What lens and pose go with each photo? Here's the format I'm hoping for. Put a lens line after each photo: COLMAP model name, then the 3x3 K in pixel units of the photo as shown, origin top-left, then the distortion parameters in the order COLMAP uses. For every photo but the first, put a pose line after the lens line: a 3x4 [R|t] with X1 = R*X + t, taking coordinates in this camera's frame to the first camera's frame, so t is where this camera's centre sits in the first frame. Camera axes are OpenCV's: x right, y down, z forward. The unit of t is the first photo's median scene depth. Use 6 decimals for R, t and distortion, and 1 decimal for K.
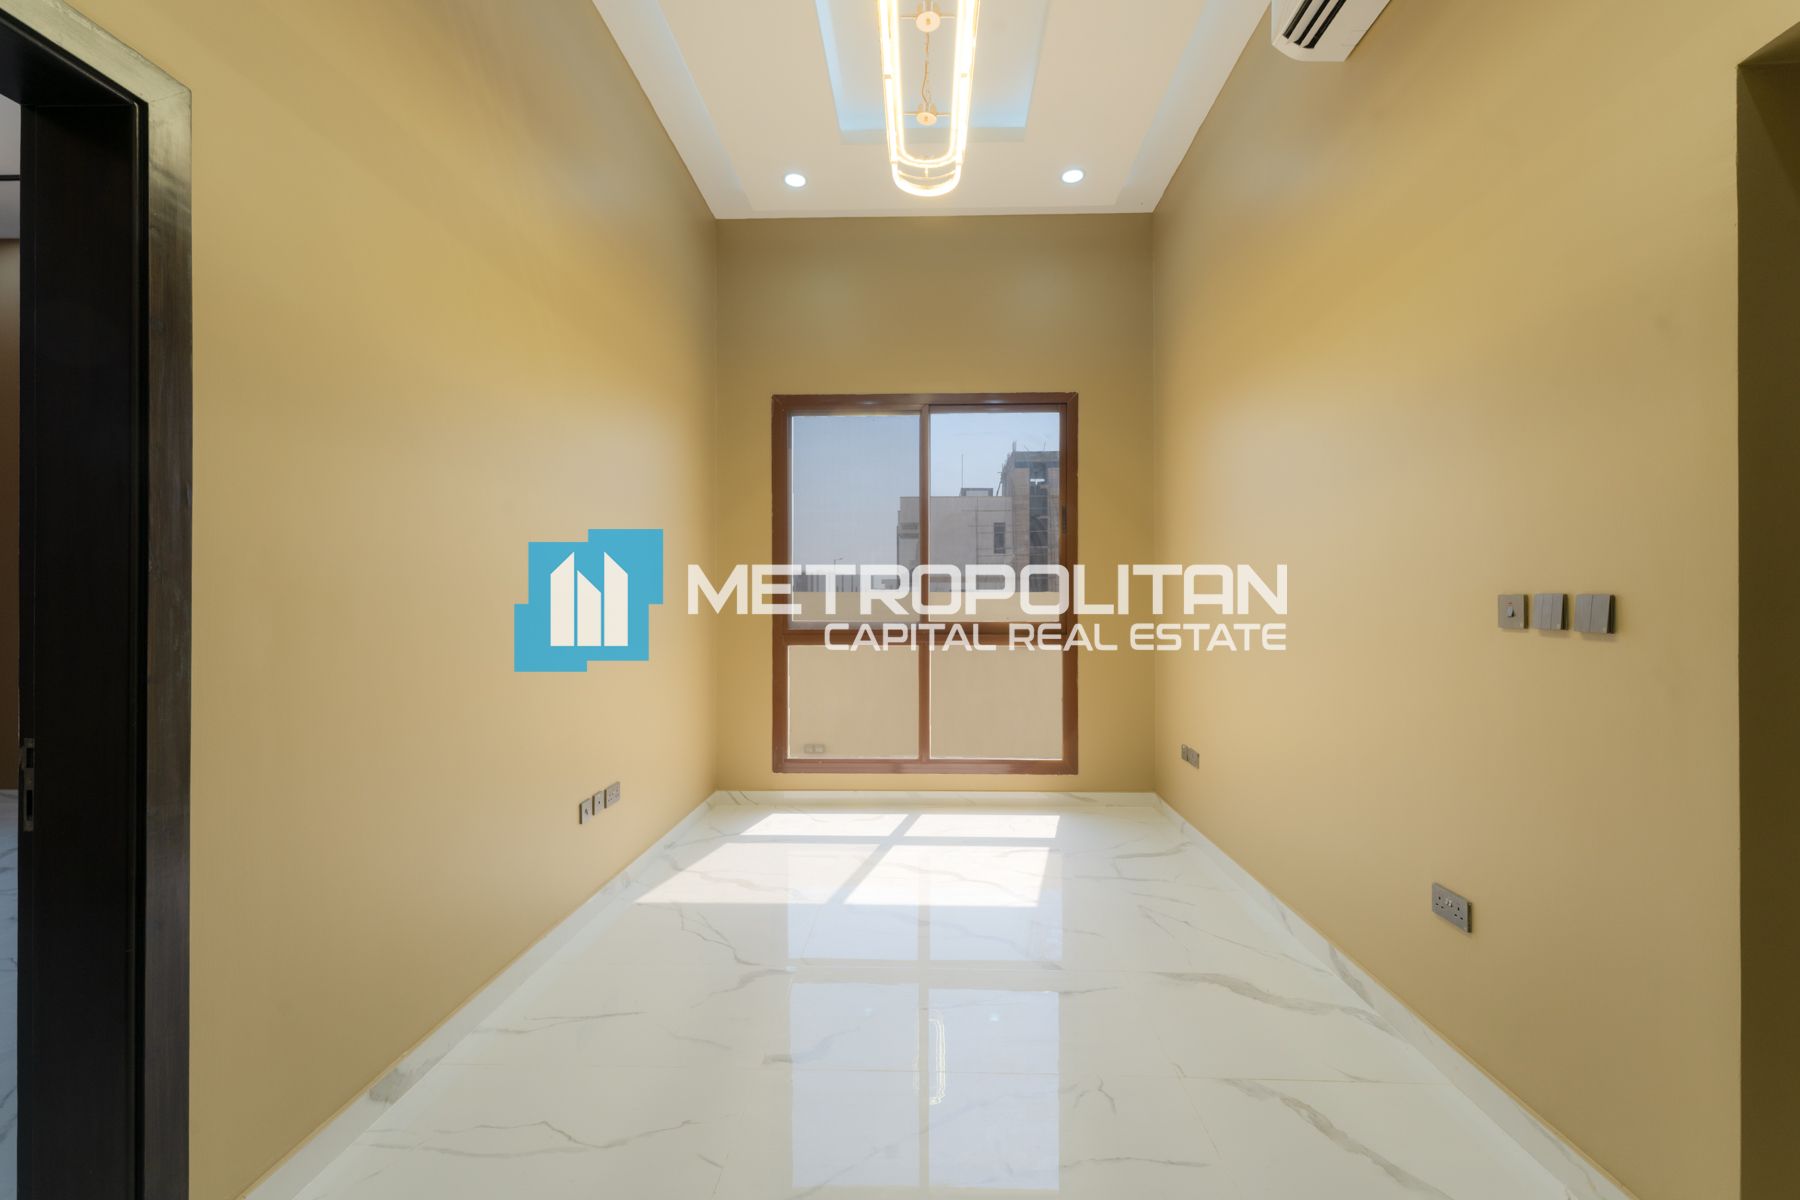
lens RADIAL K [[739.6, 0, 898.9], [0, 739.6, 595.5], [0, 0, 1]] dist [-0.000954, -0.000462]
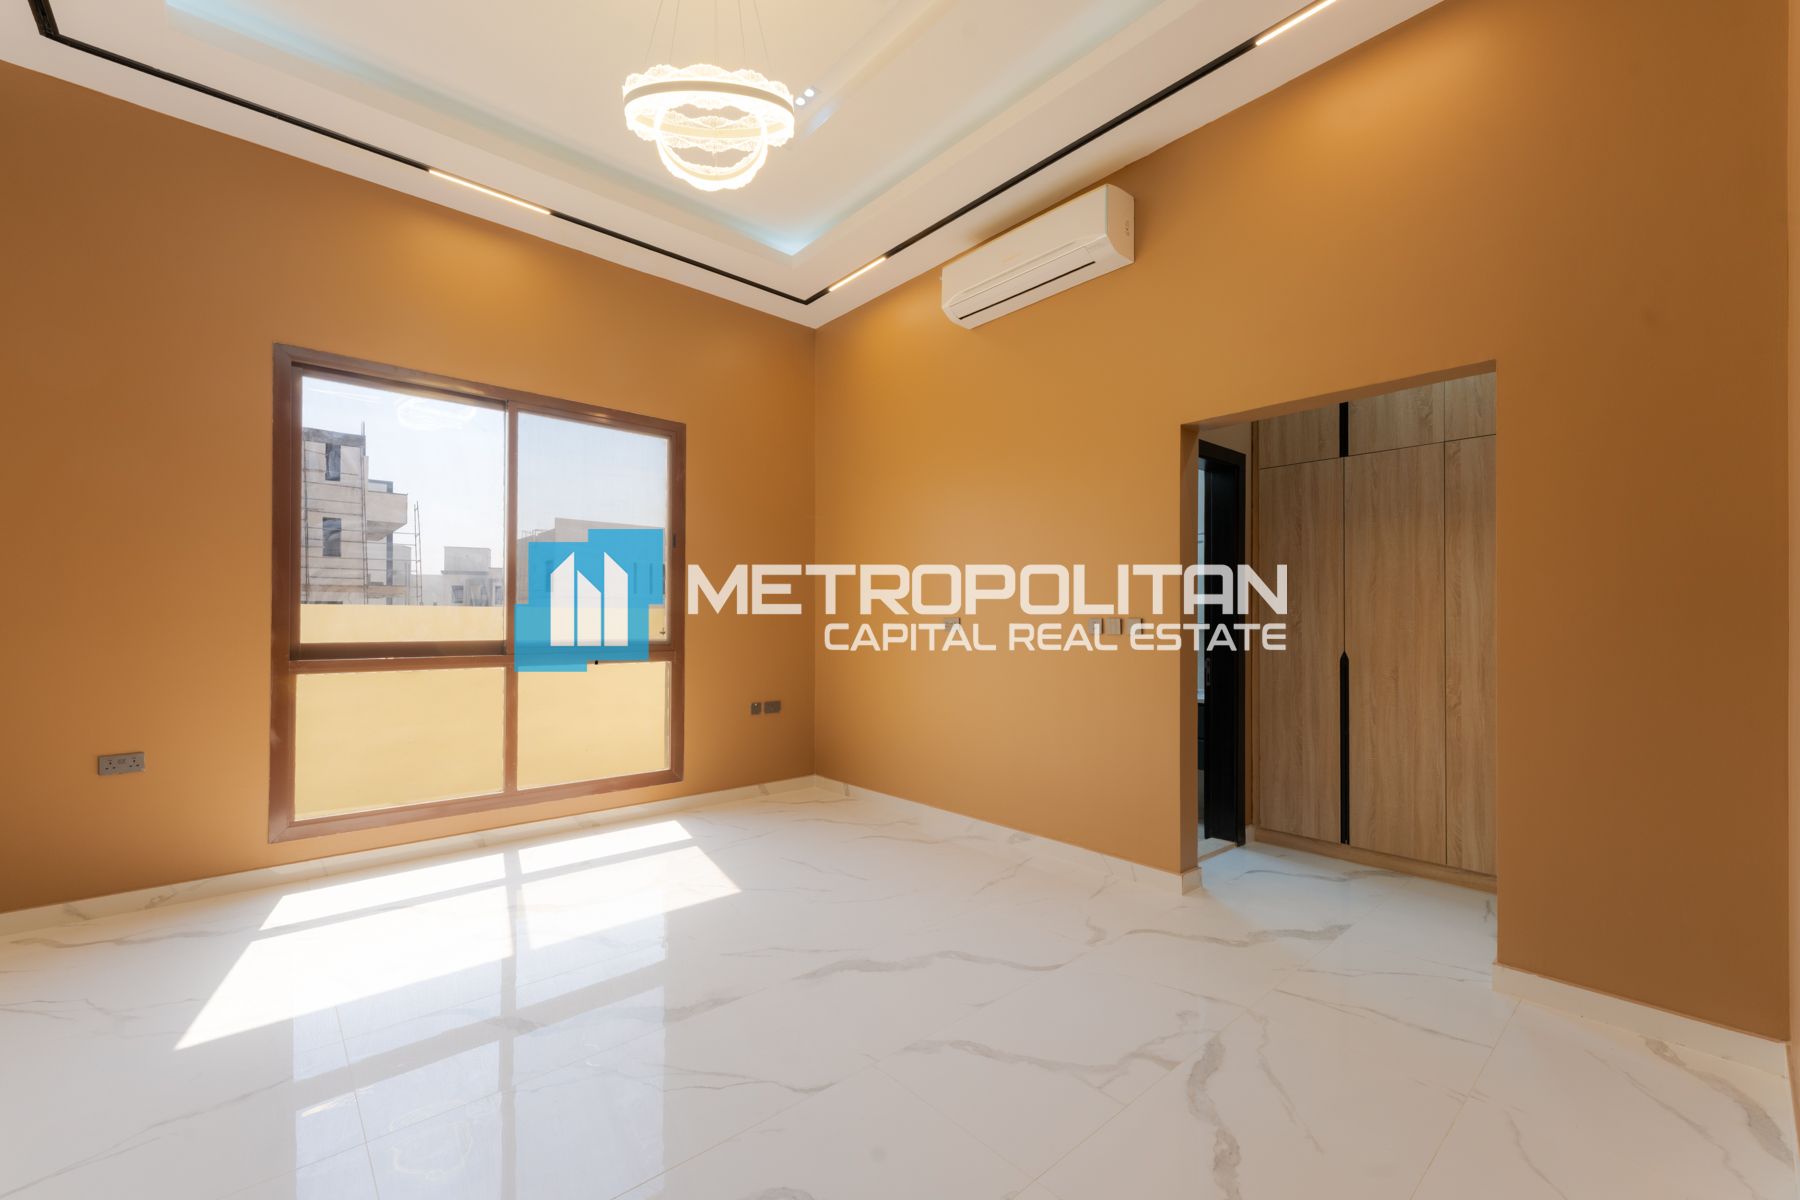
lens RADIAL K [[739.6, 0, 901.2], [0, 739.6, 611.9], [0, 0, 1]] dist [-0.000954, -0.000462]
pose [[0.722910, 0.008440, 0.690891, -0.265916], [-0.007313, 0.999963, -0.004564, 0.002155], [-0.690904, -0.001753, 0.722945, 0.013436]]
